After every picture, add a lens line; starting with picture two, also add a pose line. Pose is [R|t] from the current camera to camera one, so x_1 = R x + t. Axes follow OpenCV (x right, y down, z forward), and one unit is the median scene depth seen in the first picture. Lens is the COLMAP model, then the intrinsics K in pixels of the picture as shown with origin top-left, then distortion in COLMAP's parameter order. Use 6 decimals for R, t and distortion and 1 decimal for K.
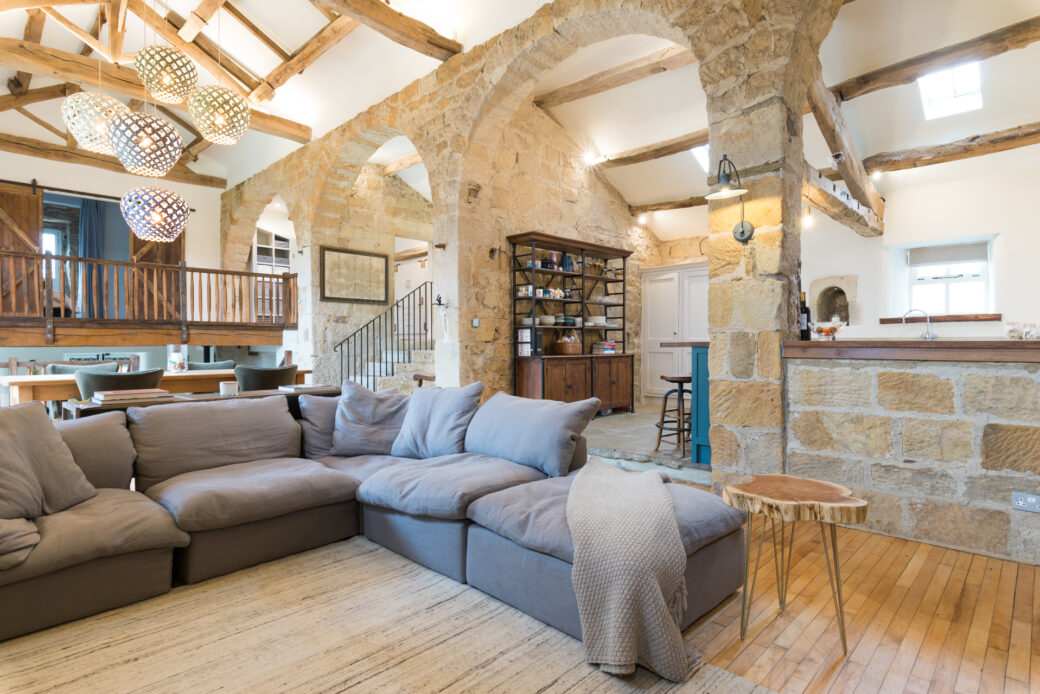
lens RADIAL K [[545.0, 0, 524.0], [0, 545.0, 352.5], [0, 0, 1]] dist [0.000602, -0.001435]
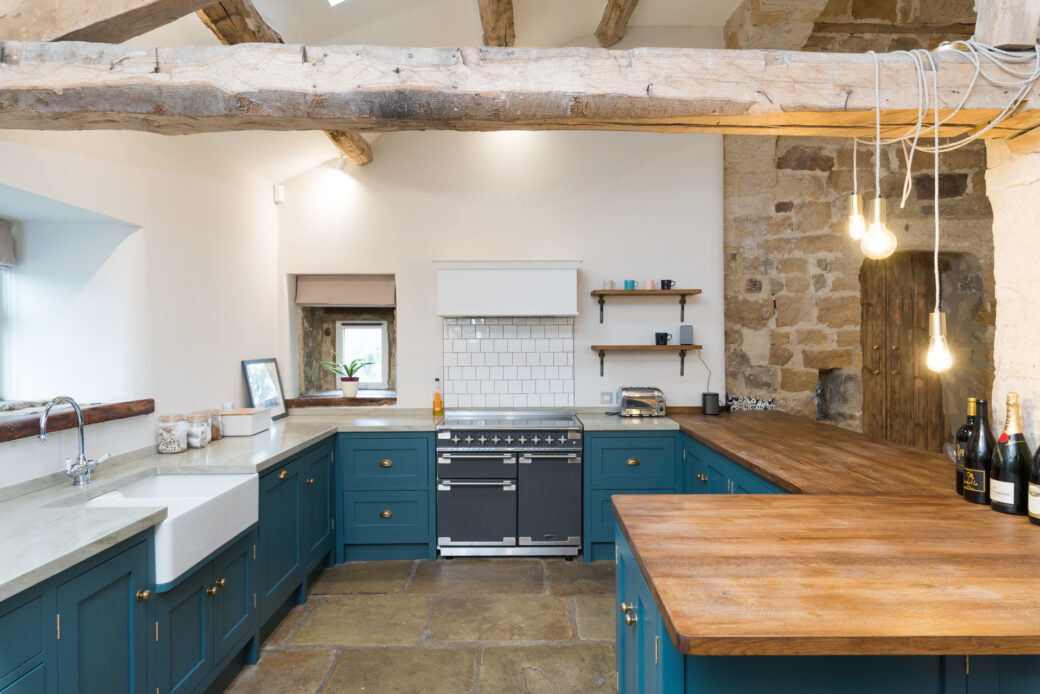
lens RADIAL K [[620.4, 0, 527.3], [0, 620.4, 346.1], [0, 0, 1]] dist [0.002035, -0.002564]
pose [[-0.706091, 0.001560, 0.708119, 0.208508], [0.018502, 0.999697, 0.016248, -0.094195], [-0.707879, 0.024574, -0.705906, 0.906848]]
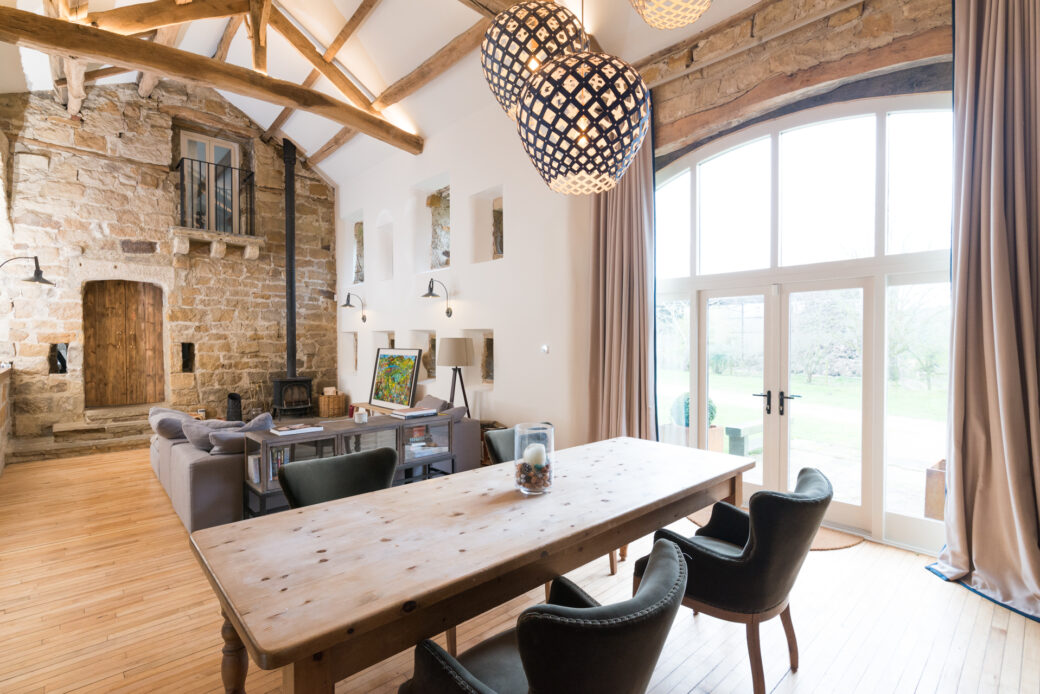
lens RADIAL K [[490.6, 0, 520.8], [0, 490.6, 349.2], [0, 0, 1]] dist [0.001696, -0.001816]
pose [[-0.998483, 0.001480, 0.055045, -0.494705], [0.003311, 0.999444, 0.033183, -0.068484], [-0.054965, 0.033315, -0.997932, 1.083956]]
